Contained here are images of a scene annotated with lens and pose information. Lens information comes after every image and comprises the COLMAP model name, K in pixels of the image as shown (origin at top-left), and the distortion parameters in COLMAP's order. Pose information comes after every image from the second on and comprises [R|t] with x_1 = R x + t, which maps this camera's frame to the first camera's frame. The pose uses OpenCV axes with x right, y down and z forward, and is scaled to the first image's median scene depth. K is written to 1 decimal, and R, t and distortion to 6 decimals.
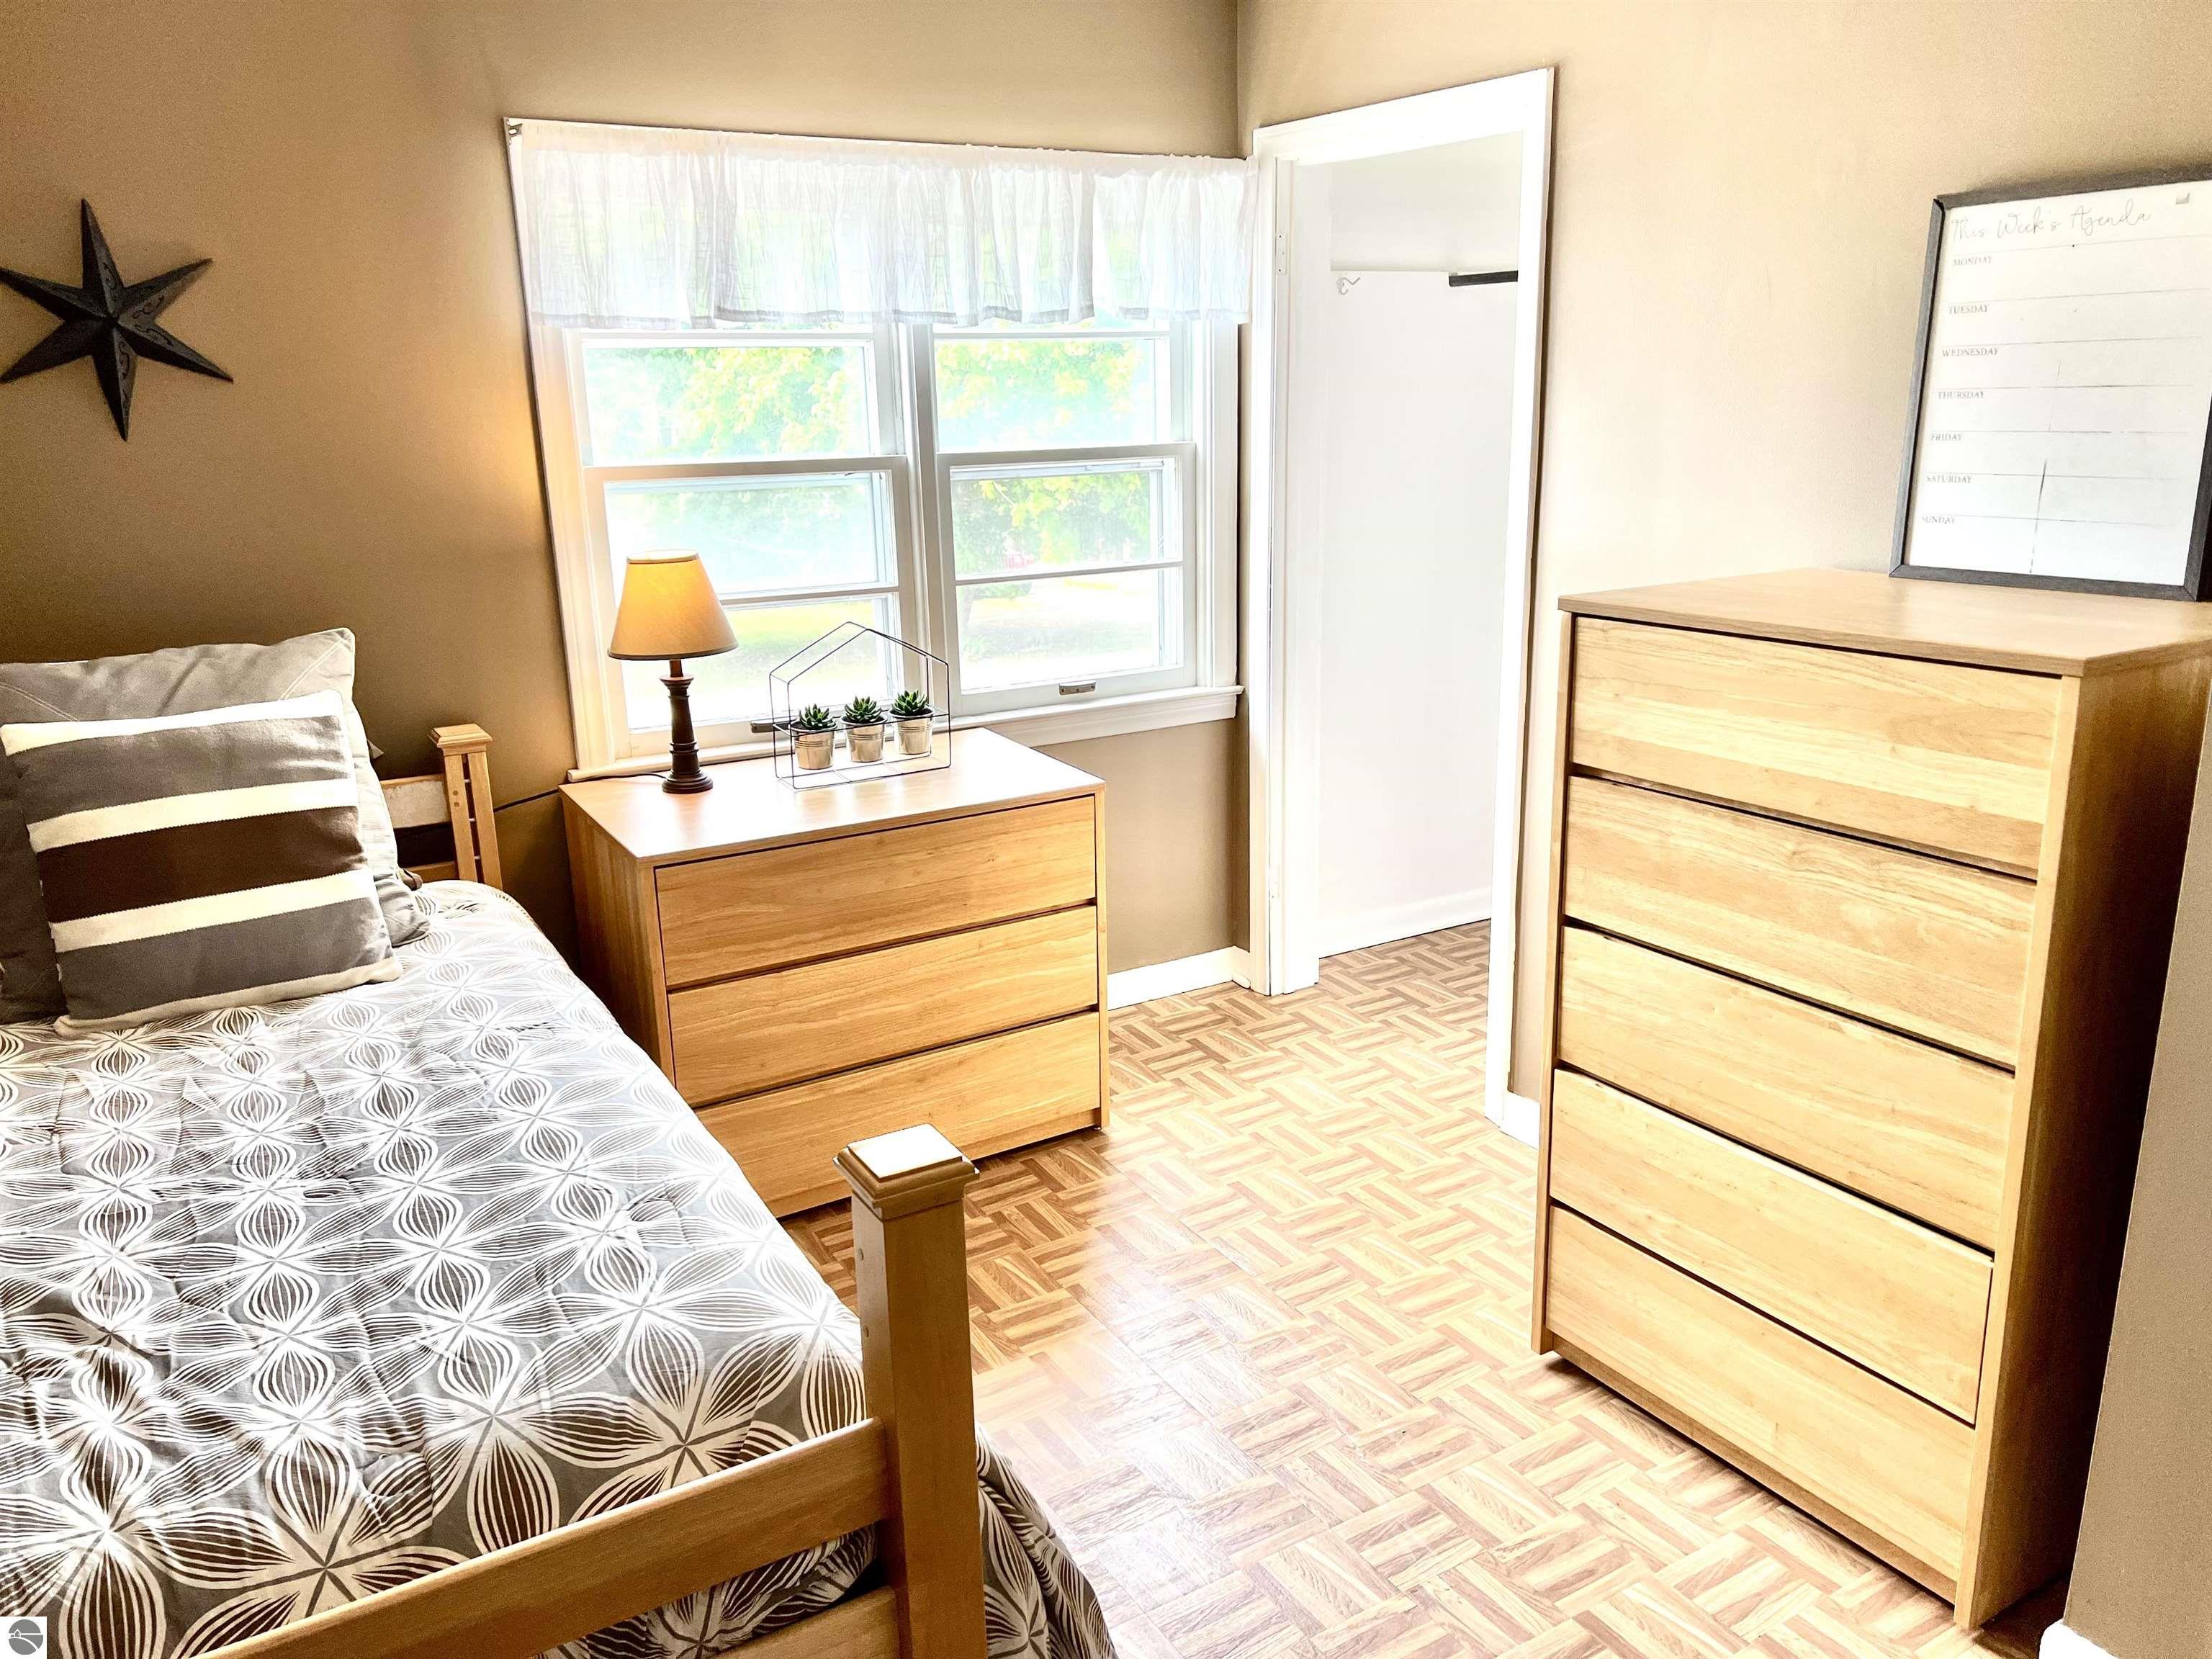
lens RADIAL K [[1632.7, 0, 1106.0], [0, 1632.7, 829.5], [0, 0, 1]] dist [-0.001337, 0.000969]
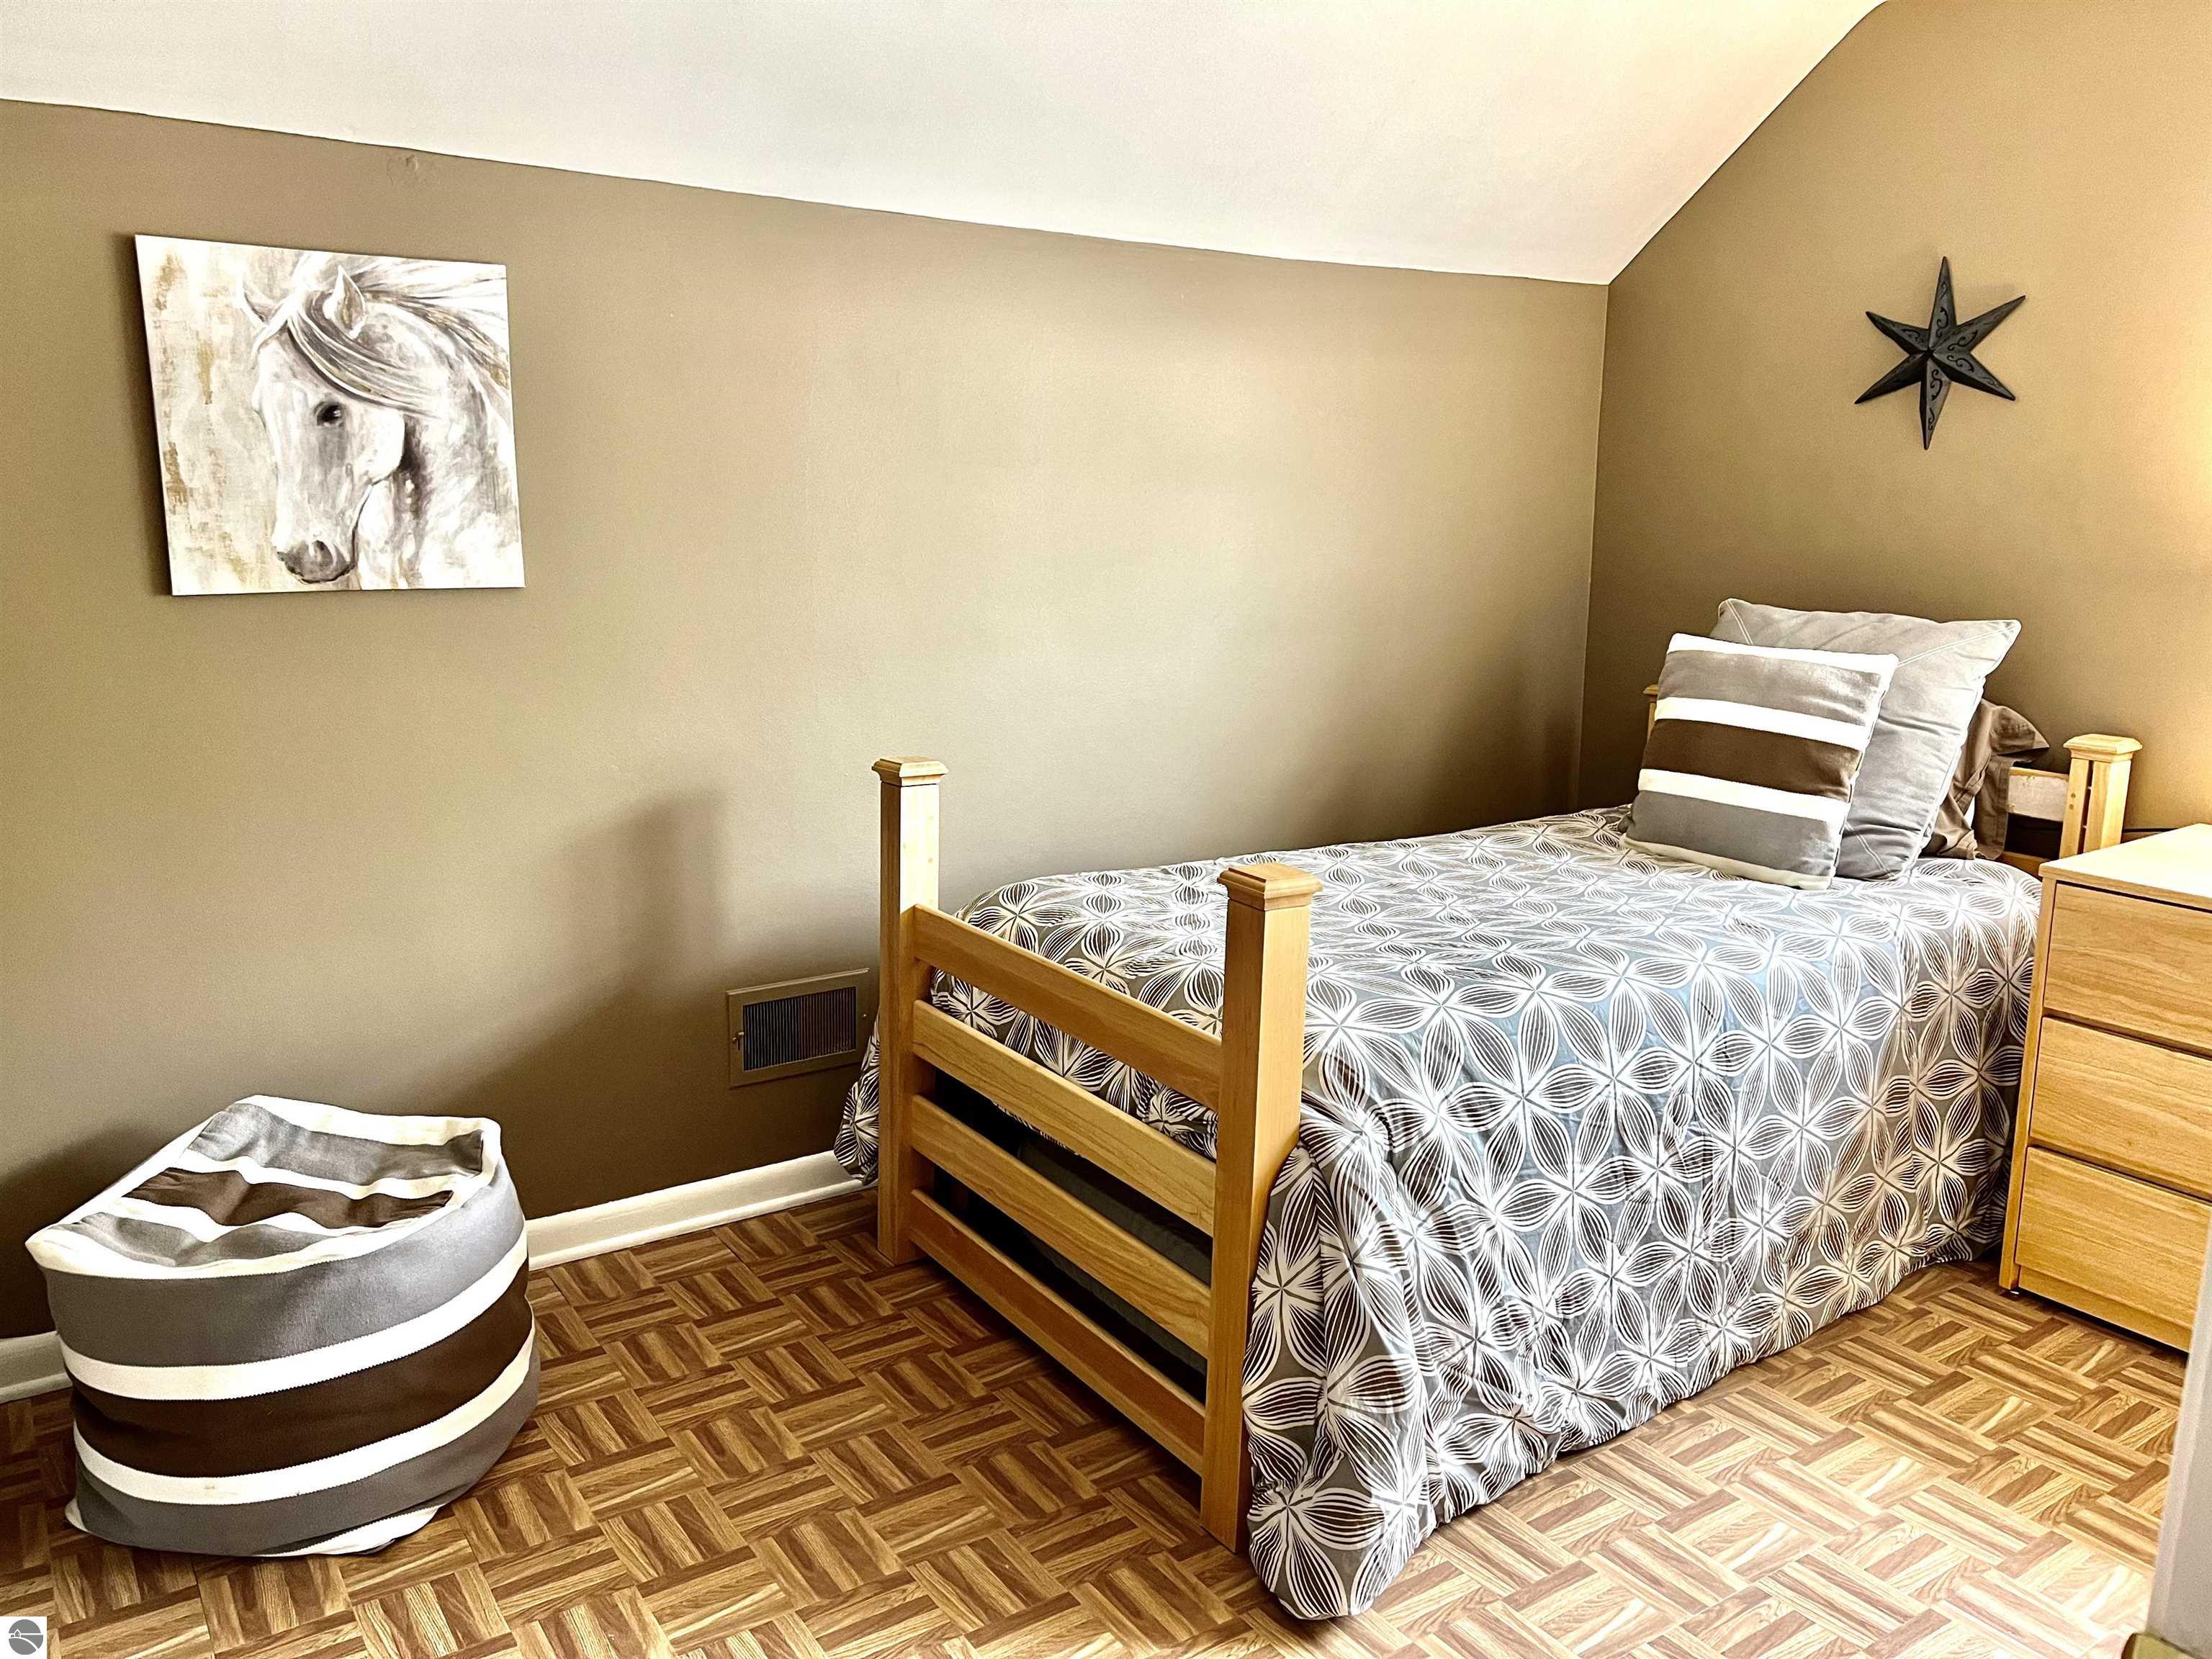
lens RADIAL K [[1632.7, 0, 1106.0], [0, 1632.7, 829.5], [0, 0, 1]] dist [-0.001337, 0.000969]
pose [[0.055976, 0.225151, -0.972715, 0.661944], [-0.278803, 0.939013, 0.201306, -0.045629], [0.958716, 0.259928, 0.115335, 0.352524]]
